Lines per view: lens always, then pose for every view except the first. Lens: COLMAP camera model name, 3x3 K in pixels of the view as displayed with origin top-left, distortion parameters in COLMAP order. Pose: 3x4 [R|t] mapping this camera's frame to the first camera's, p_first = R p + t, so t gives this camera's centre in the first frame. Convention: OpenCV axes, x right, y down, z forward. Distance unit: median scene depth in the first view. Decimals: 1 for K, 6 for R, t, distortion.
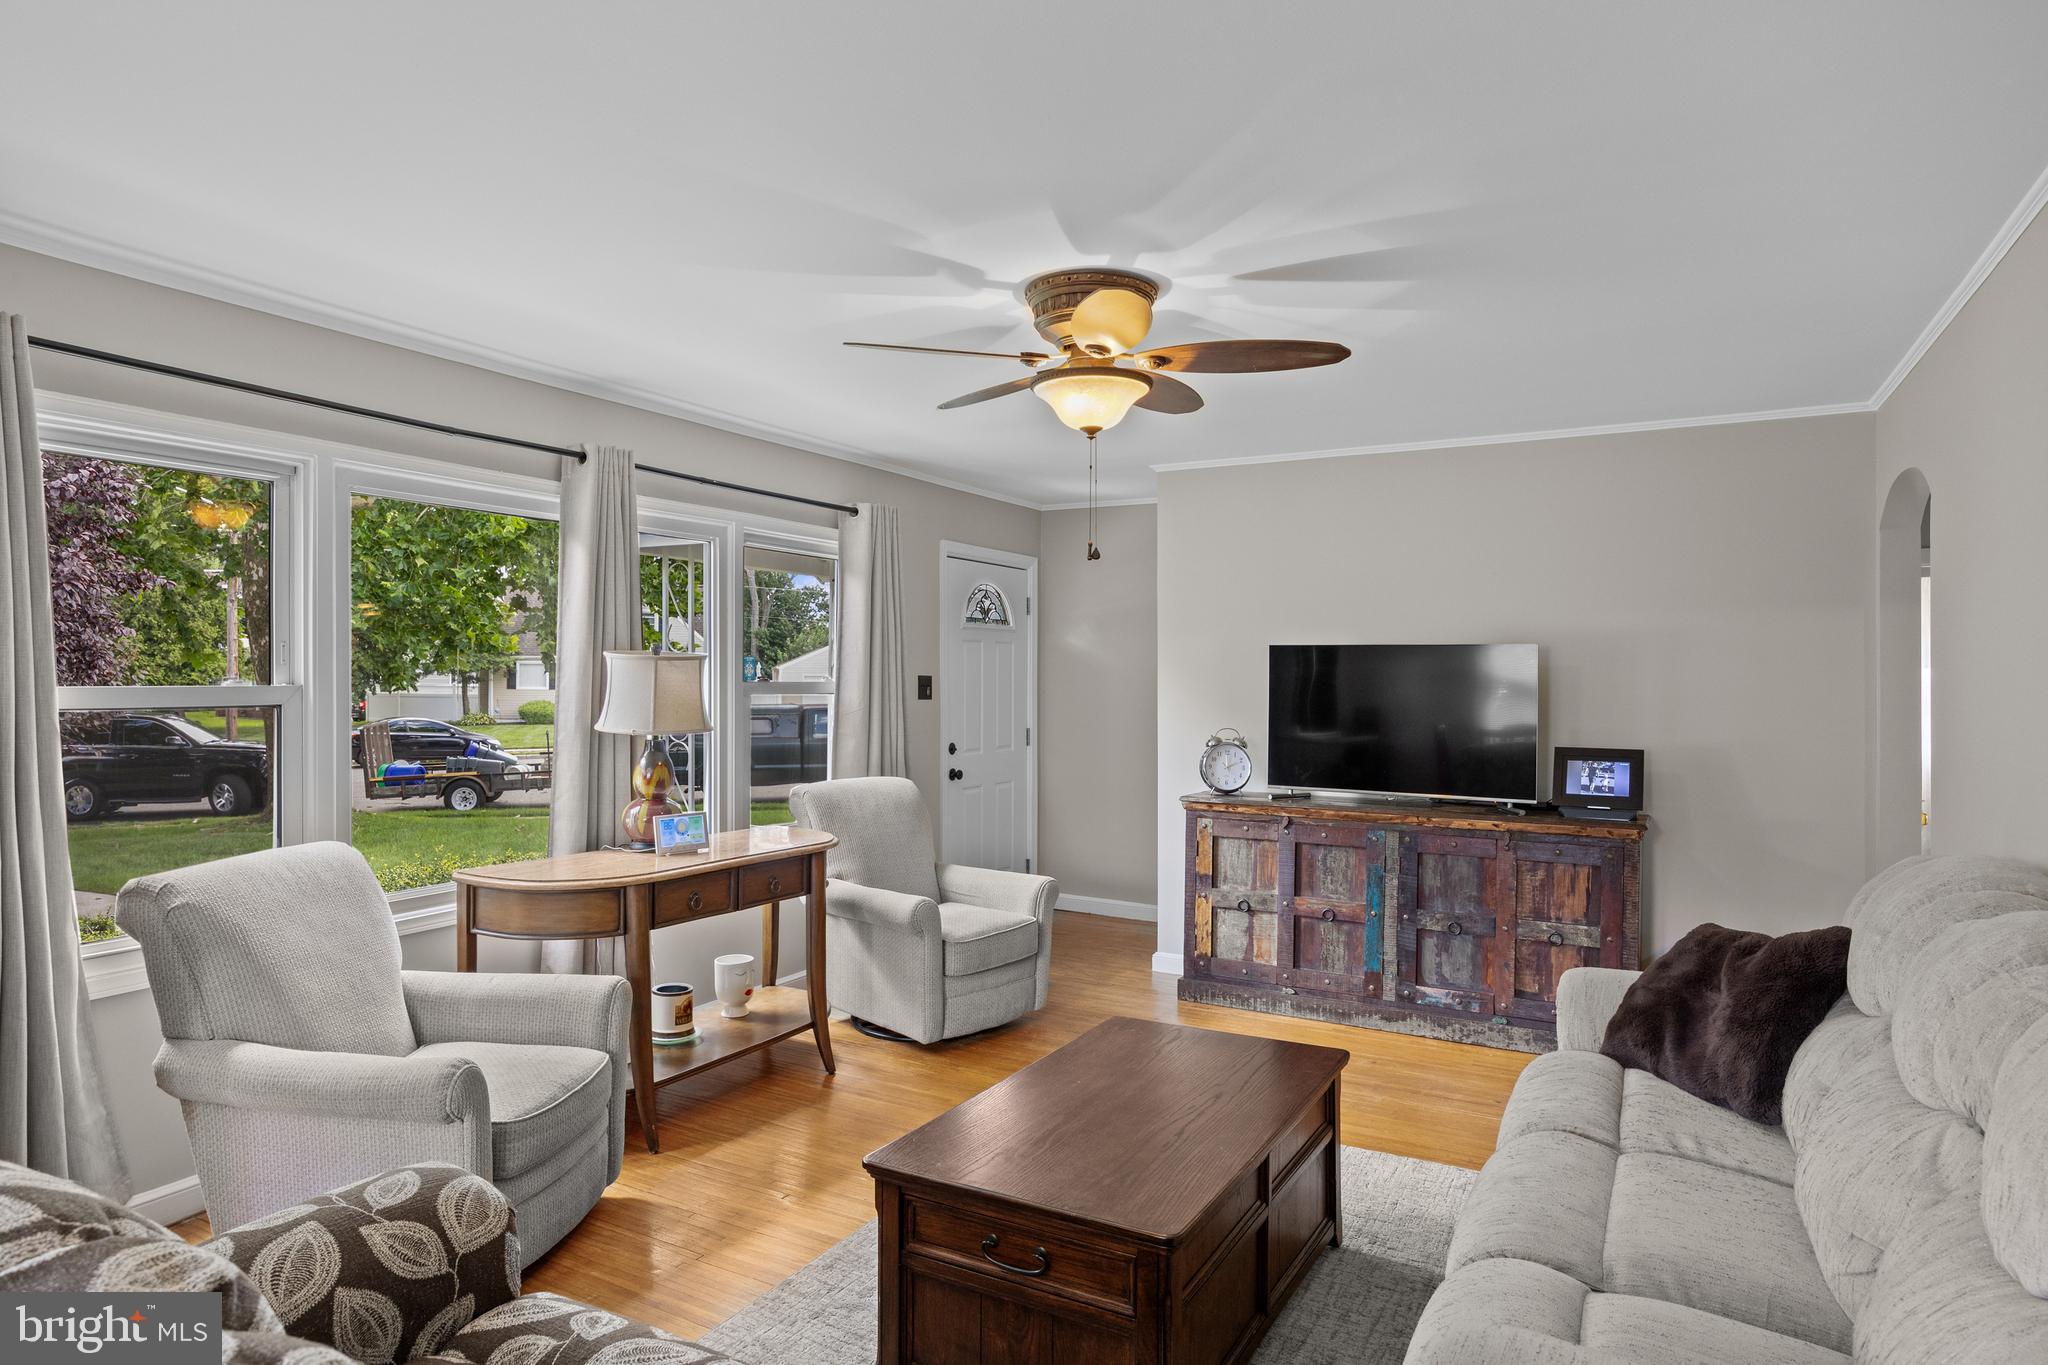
lens RADIAL K [[1184.1, 0, 1021.1], [0, 1184.1, 699.6], [0, 0, 1]] dist [-0.006223, -0.000080]
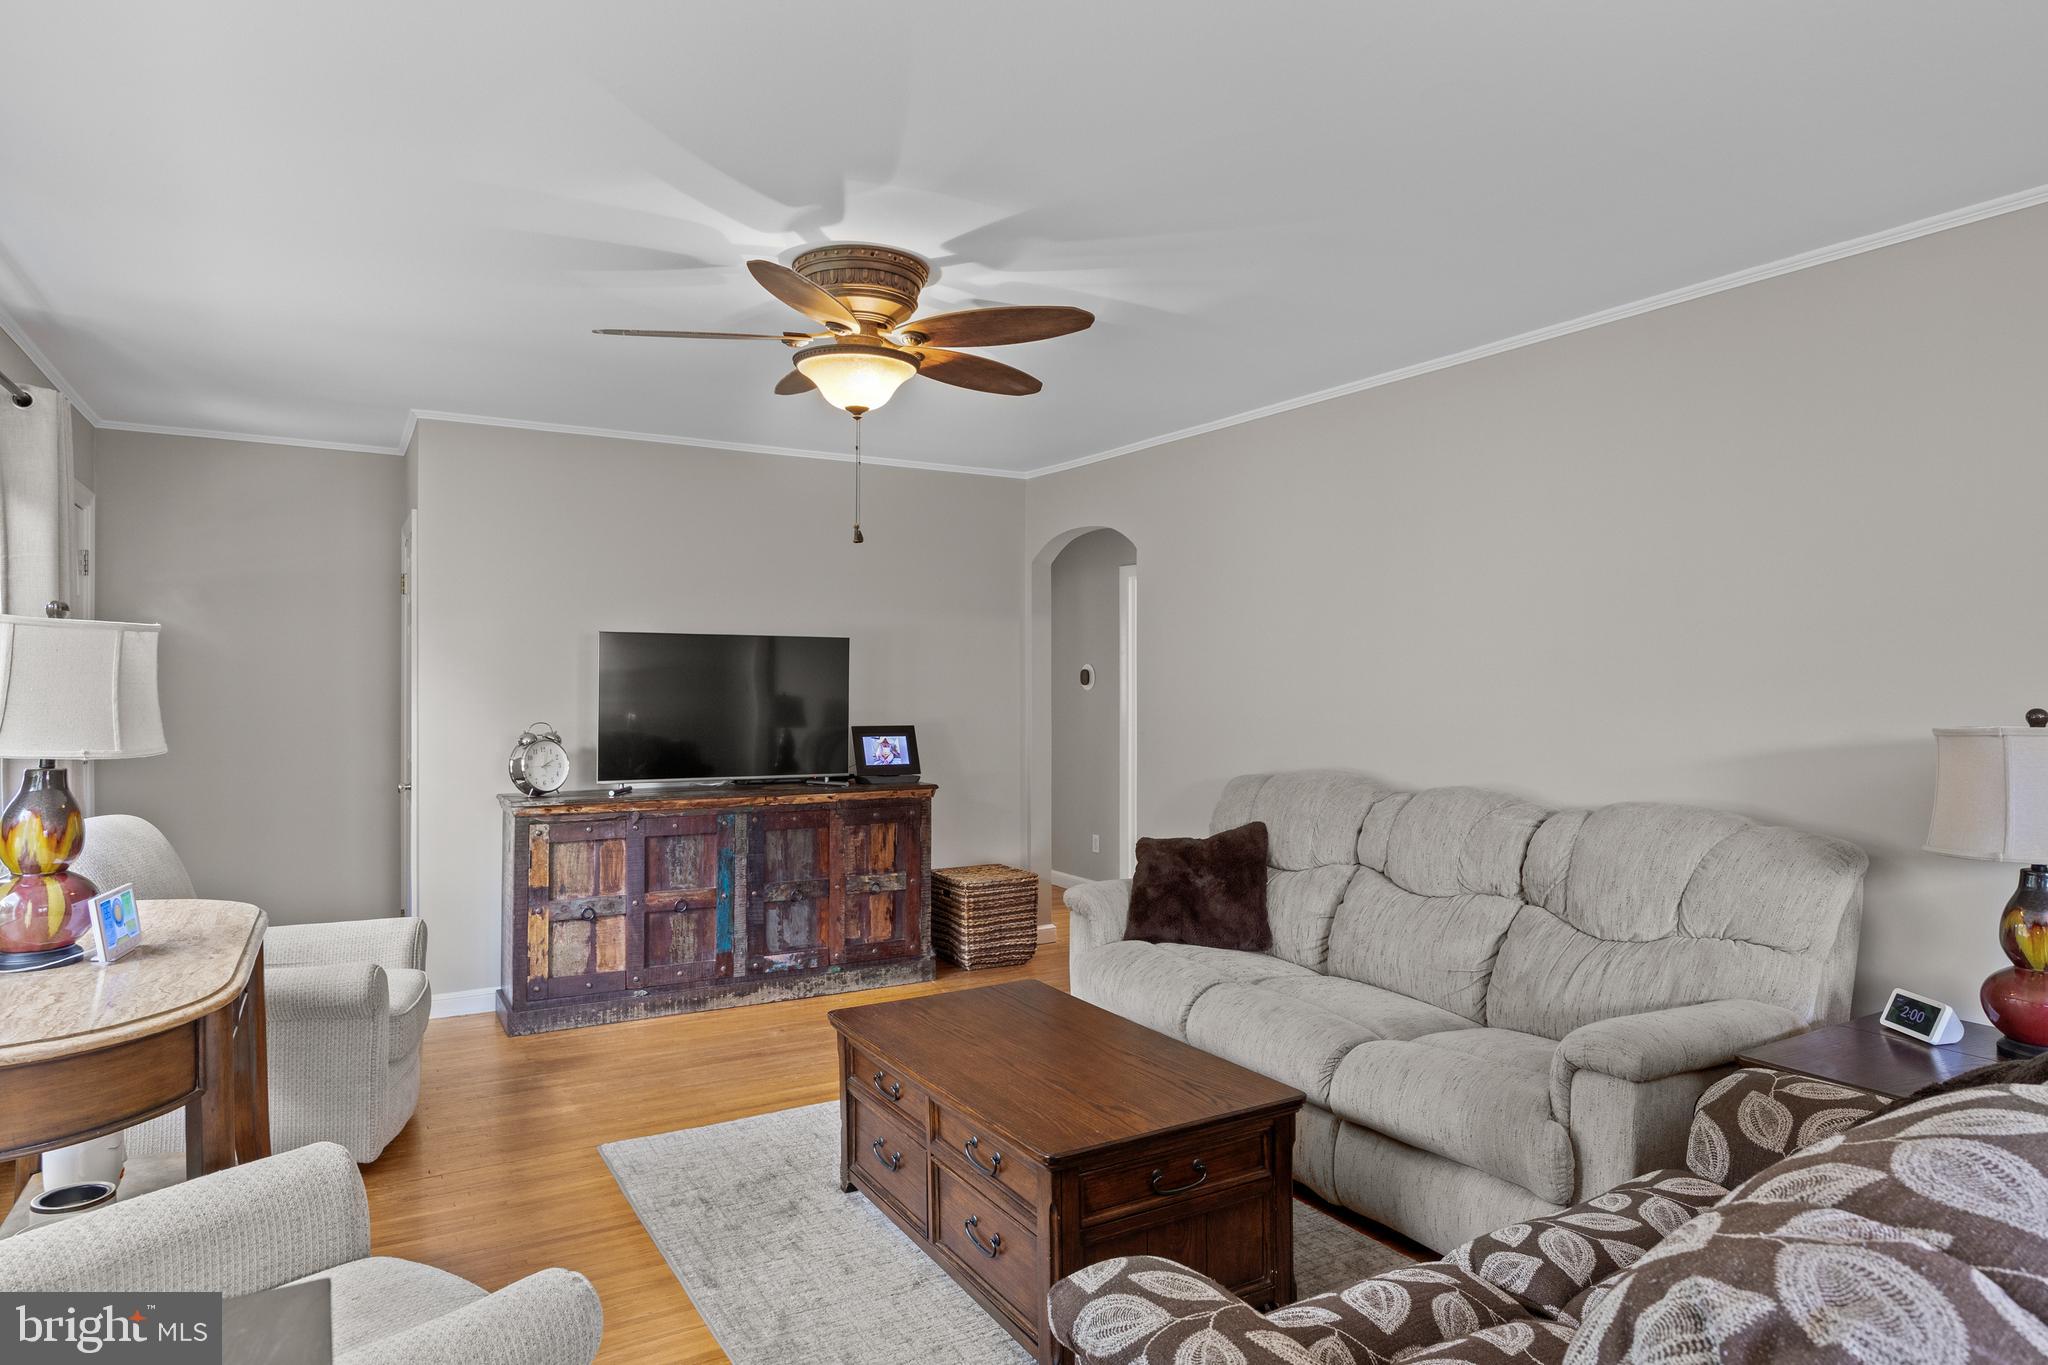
lens RADIAL K [[1198.0, 0, 1024.0], [0, 1198.0, 682.5], [0, 0, 1]] dist [-0.008659, -0.001078]
pose [[0.504423, -0.008334, 0.863416, -0.470467], [0.015811, 0.999875, 0.000414, -0.000773], [-0.863312, 0.013442, 0.504492, 0.249981]]
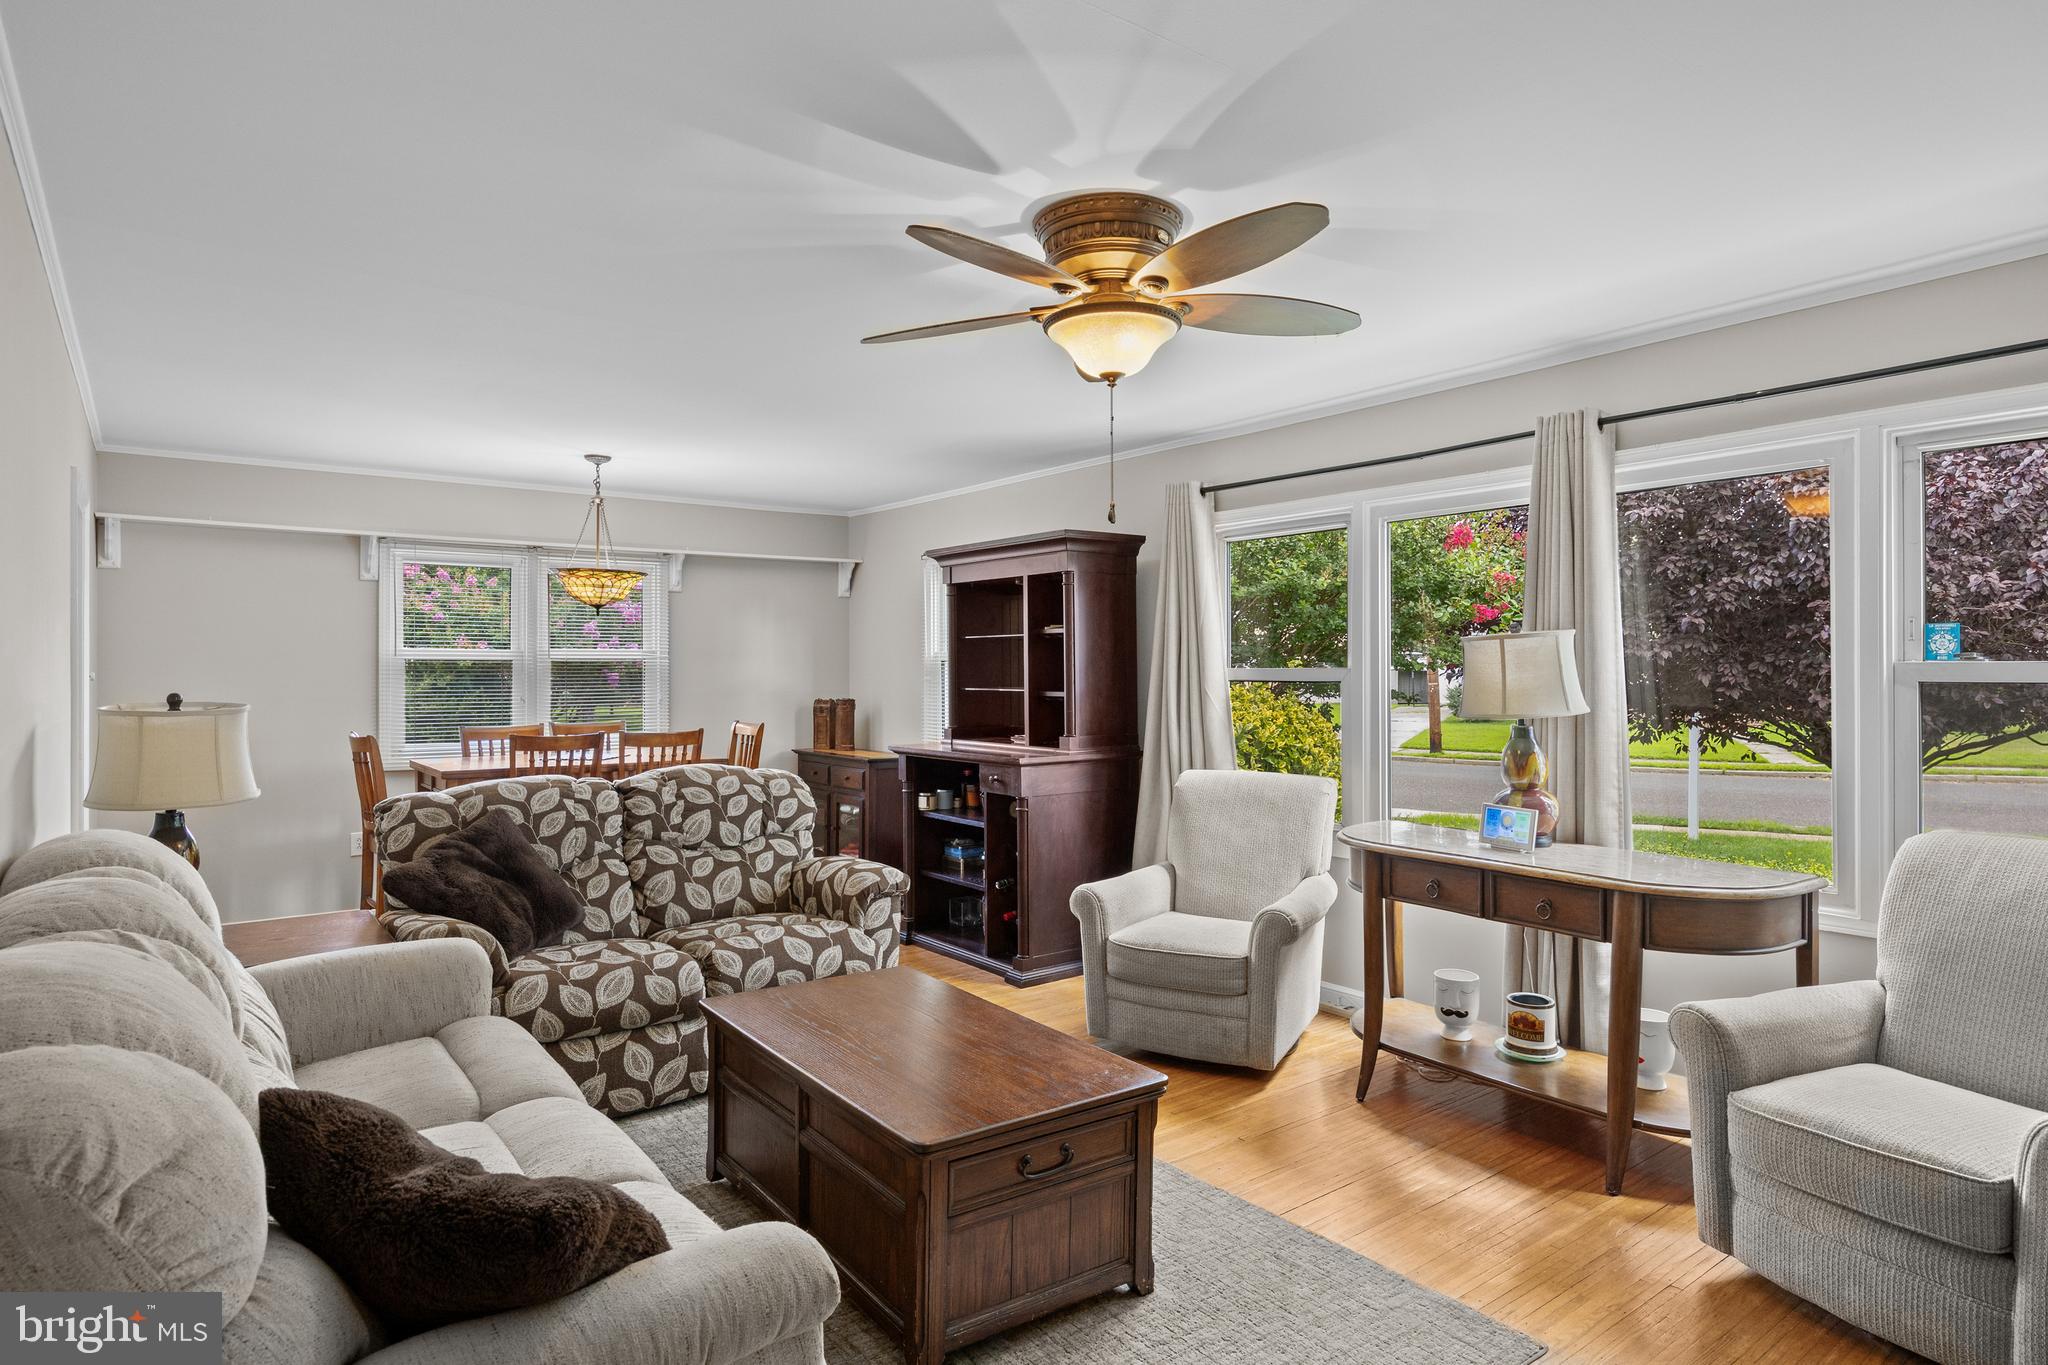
lens RADIAL K [[1137.8, 0, 1022.4], [0, 1137.8, 666.6], [0, 0, 1]] dist [0.004055, 0.000254]
pose [[-0.412275, -0.003711, -0.911052, 0.560019], [-0.012419, 0.999922, 0.001547, -0.006619], [0.910975, 0.011953, -0.412289, 0.839065]]
